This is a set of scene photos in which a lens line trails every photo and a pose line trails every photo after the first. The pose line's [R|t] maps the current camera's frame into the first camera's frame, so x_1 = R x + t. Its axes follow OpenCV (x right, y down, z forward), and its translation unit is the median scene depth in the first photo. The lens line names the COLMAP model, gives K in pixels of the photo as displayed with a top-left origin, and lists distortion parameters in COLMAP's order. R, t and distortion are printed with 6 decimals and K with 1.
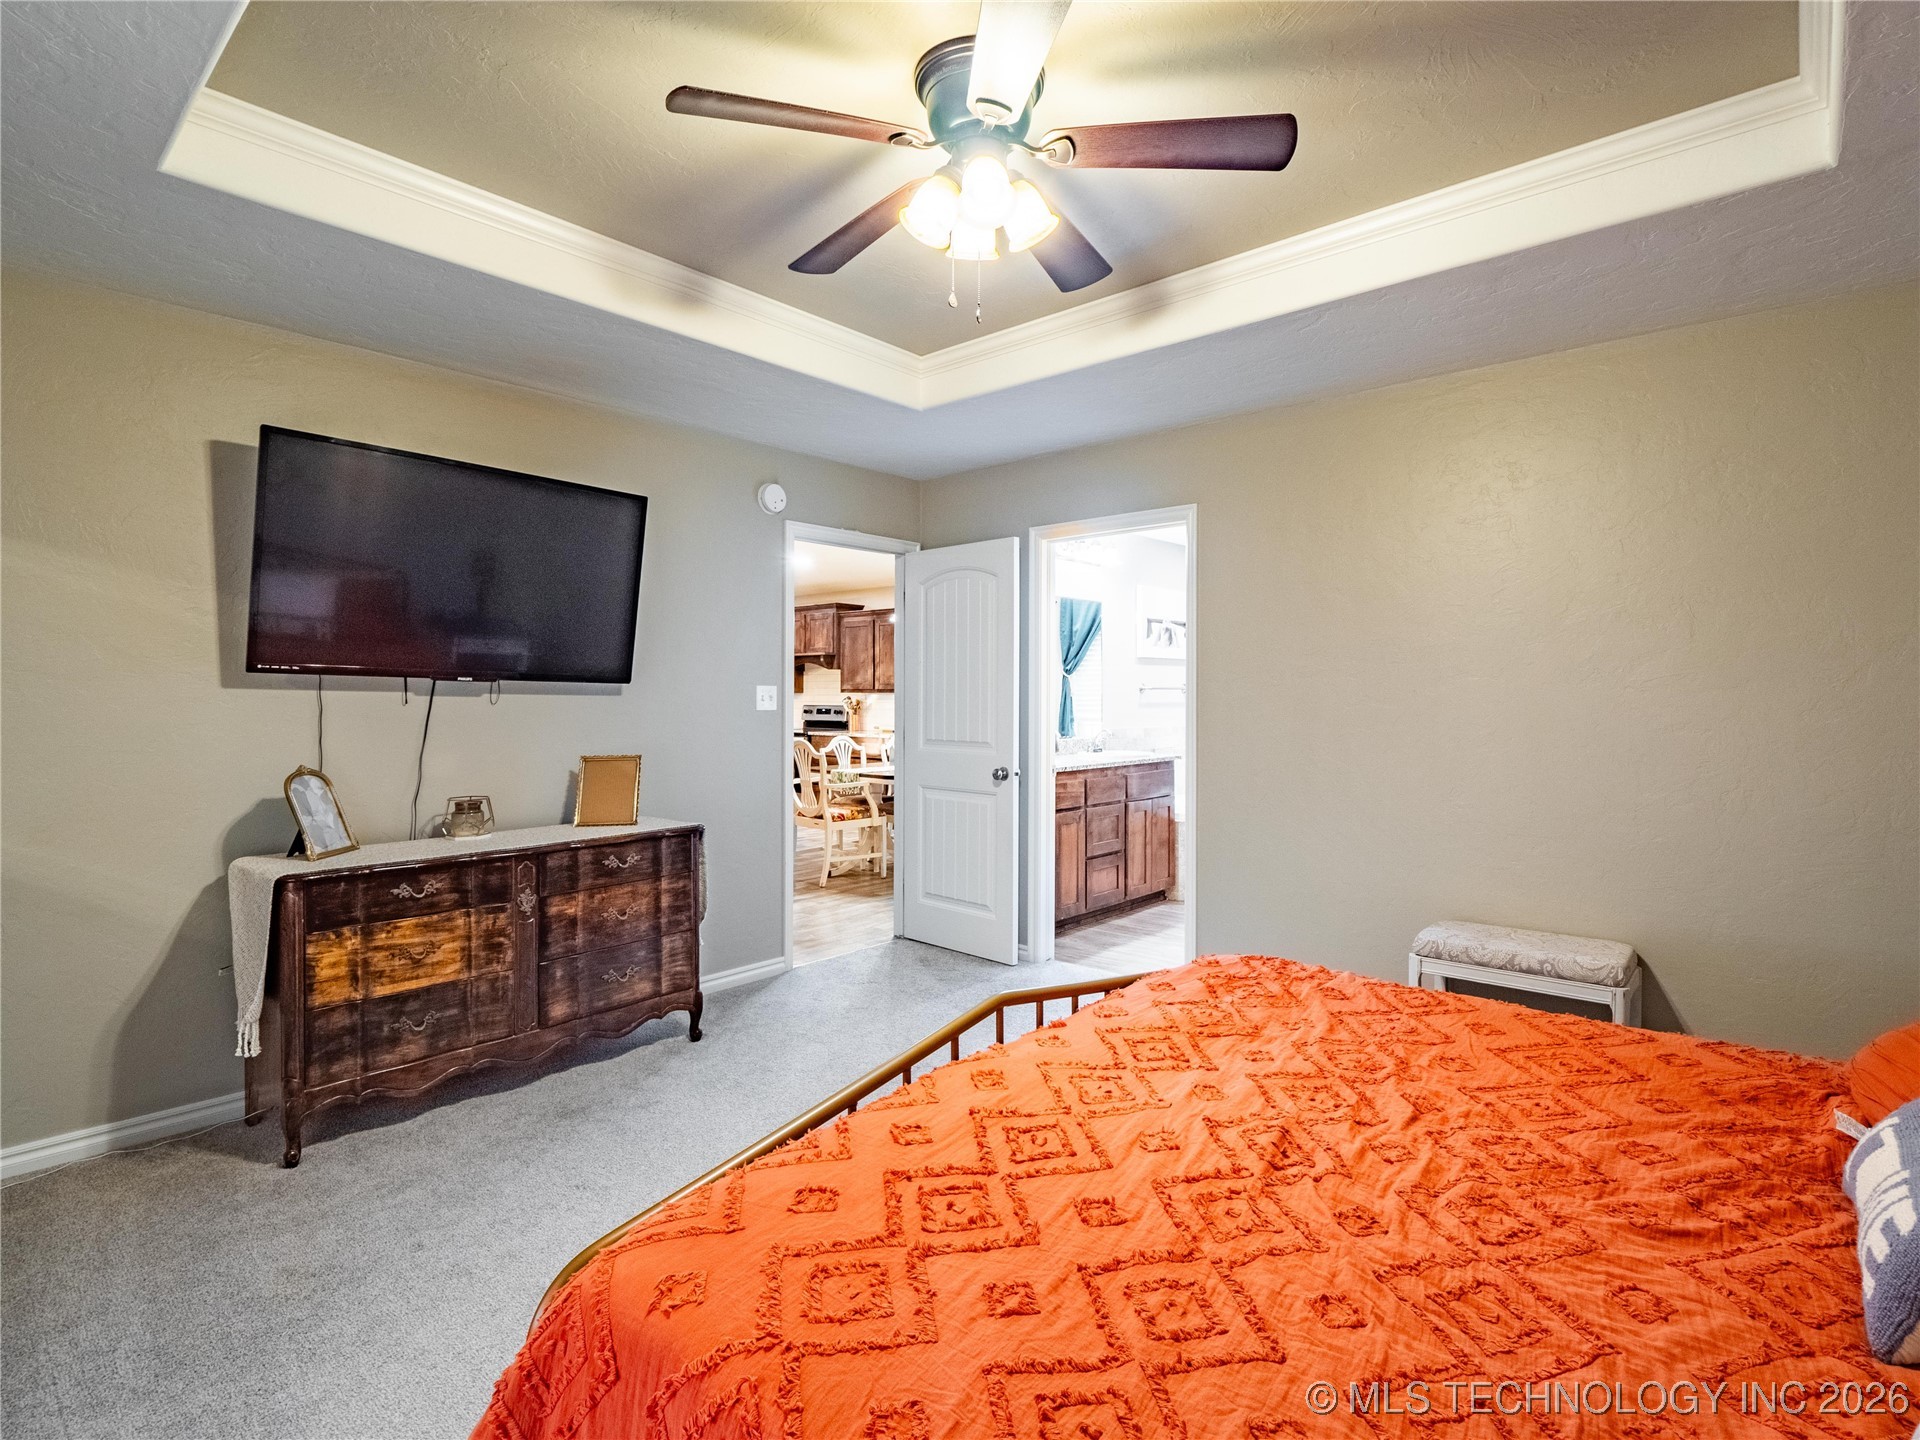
lens RADIAL K [[954.9, 0, 957.0], [0, 954.9, 694.1], [0, 0, 1]] dist [-0.005279, -0.002320]
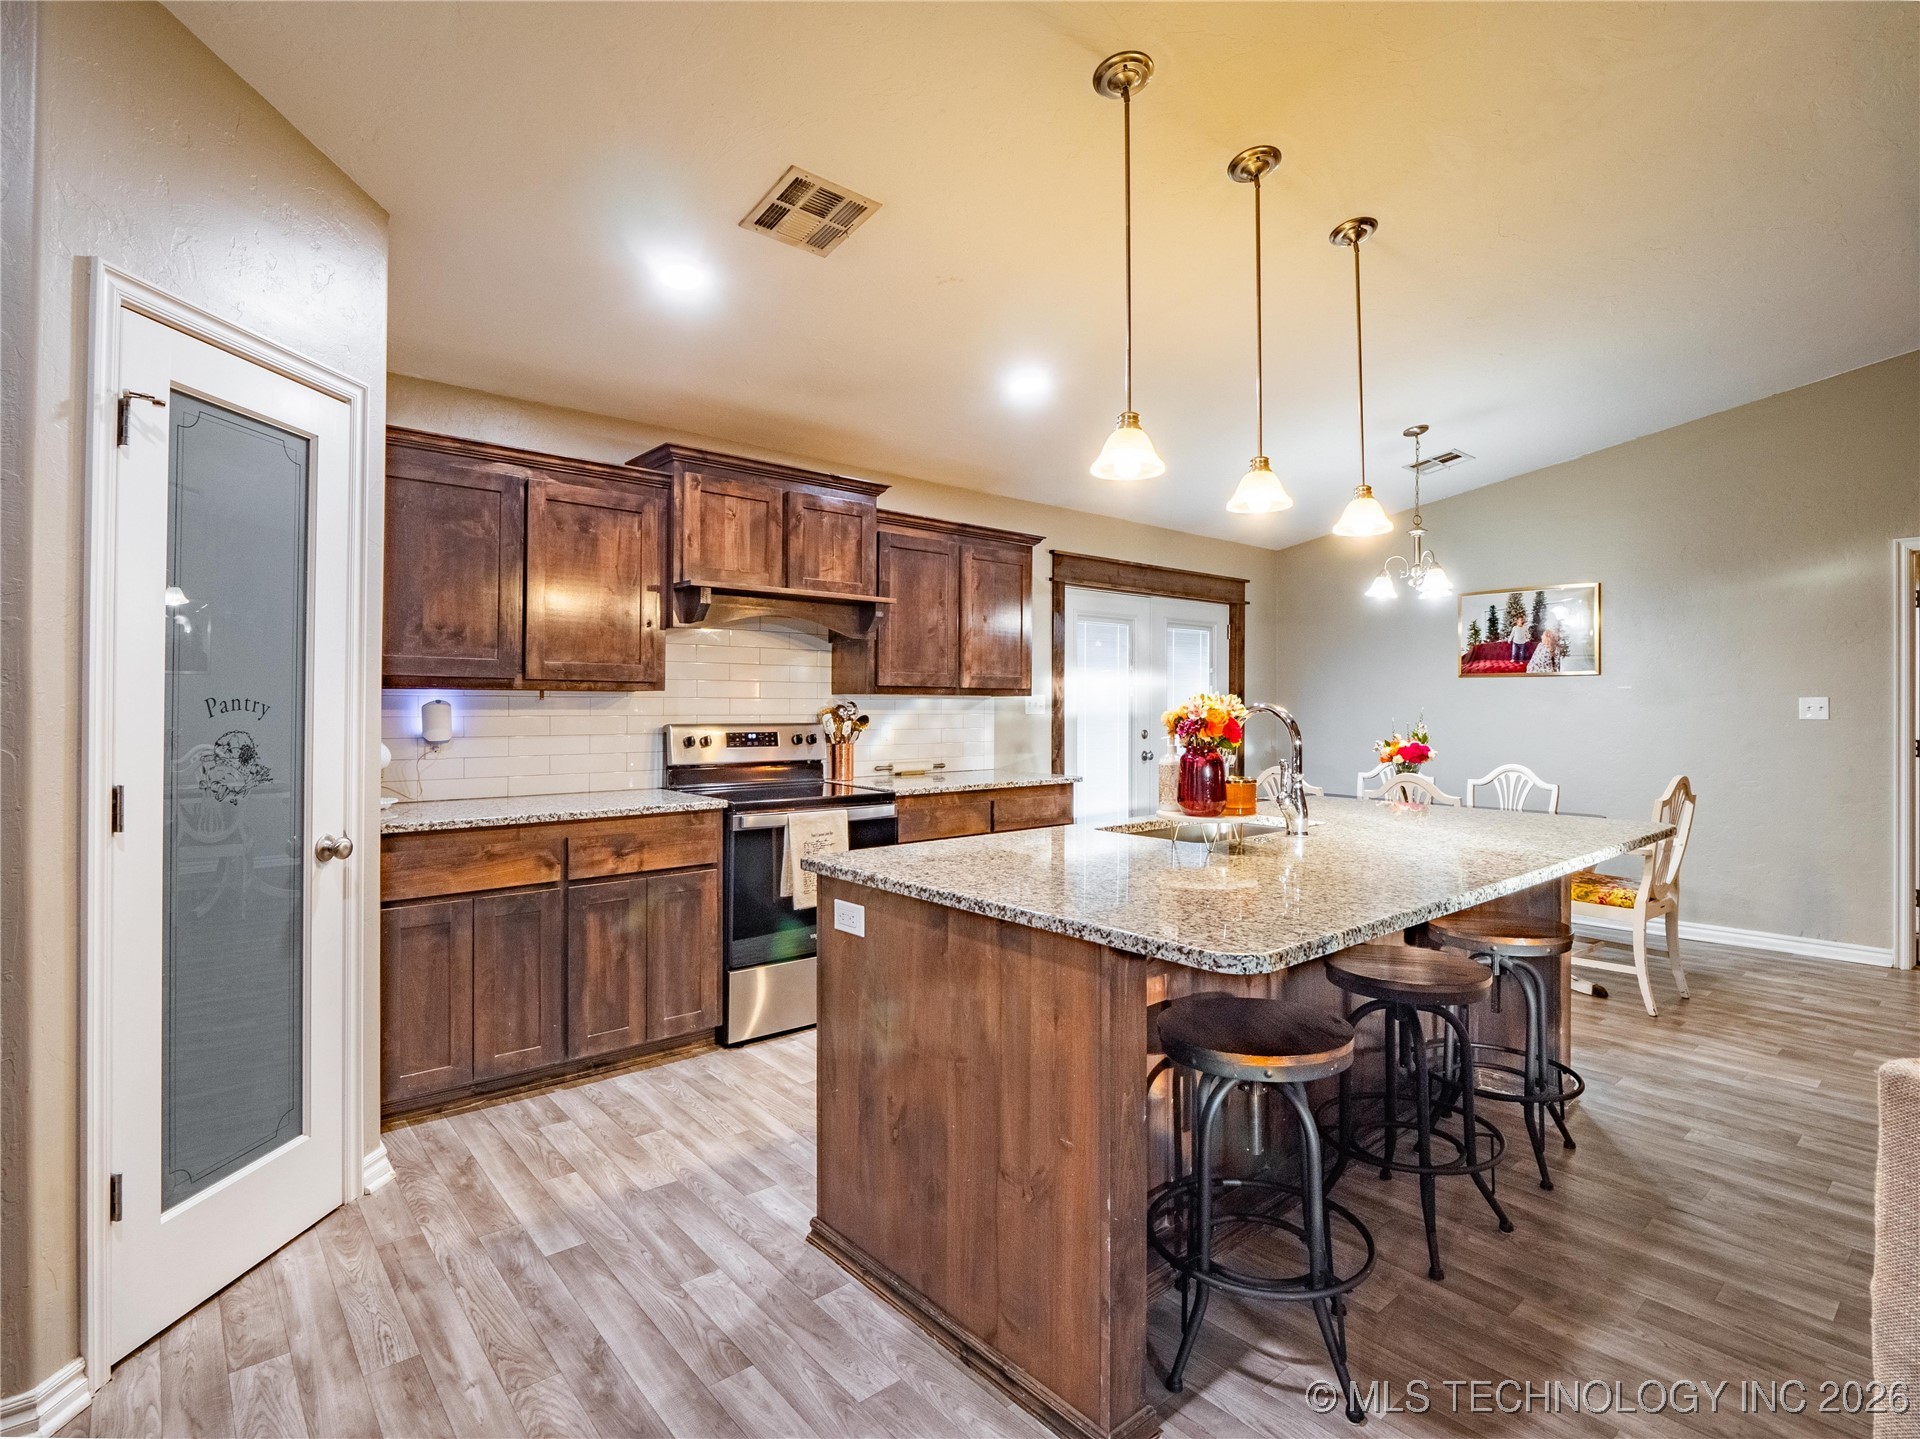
lens RADIAL K [[954.9, 0, 957.0], [0, 954.9, 693.6], [0, 0, 1]] dist [-0.005279, -0.002320]
pose [[0.120601, 0.011403, 0.992636, -1.812411], [-0.010700, 0.999891, -0.010187, 0.008798], [-0.992643, -0.009393, 0.120710, 2.993584]]
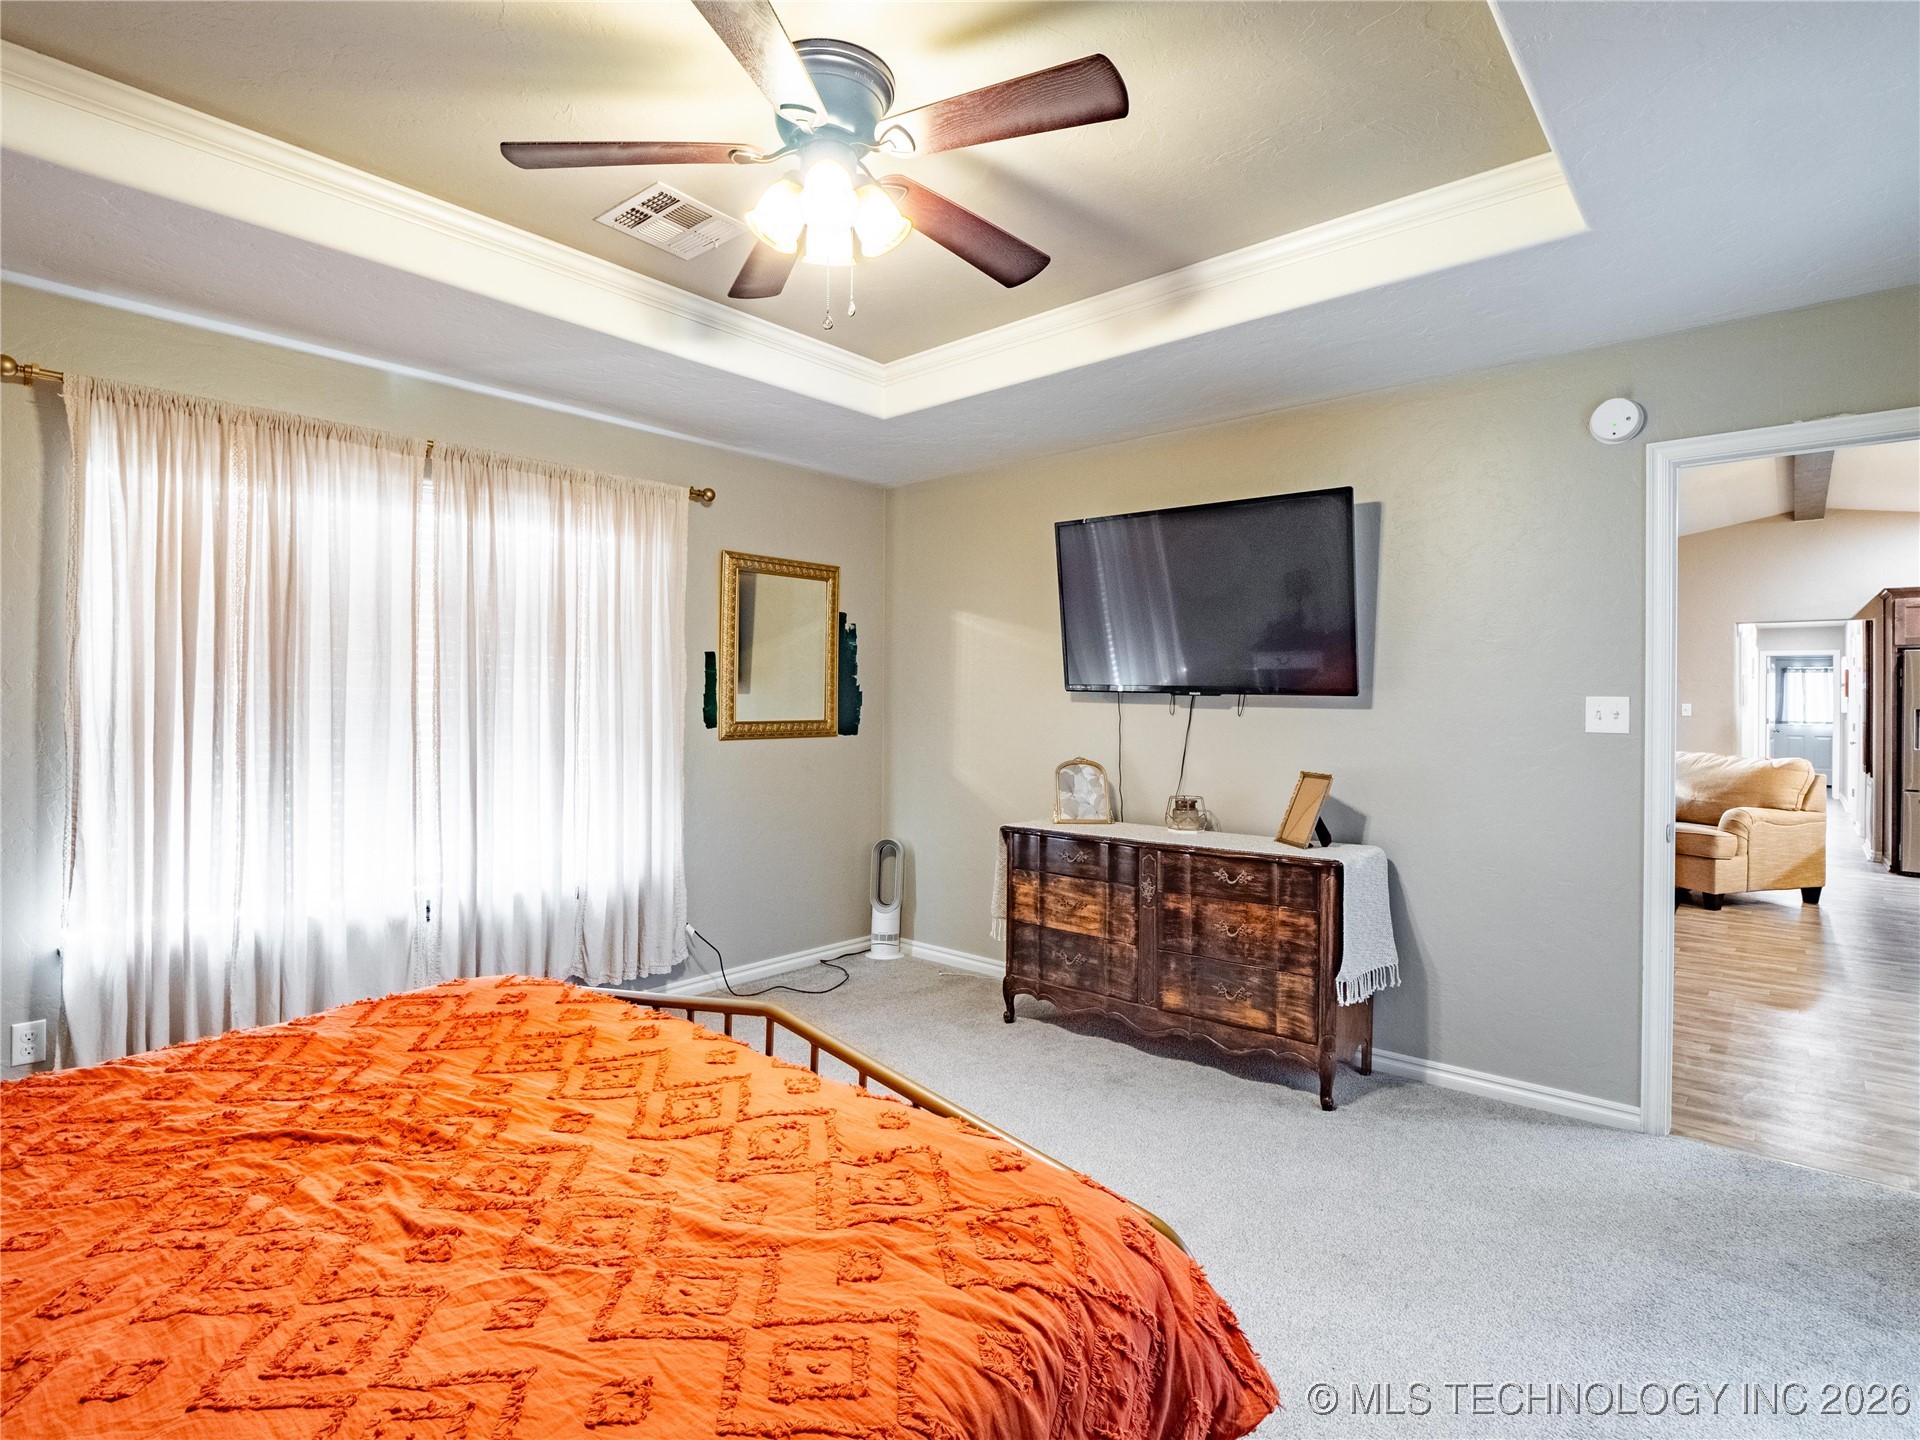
lens RADIAL K [[954.9, 0, 957.0], [0, 954.9, 694.1], [0, 0, 1]] dist [-0.005279, -0.002320]
pose [[0.015131, -0.008329, -0.999851, 0.660834], [-0.003353, 0.999959, -0.008381, -0.004535], [0.999880, 0.003479, 0.015103, 0.735875]]
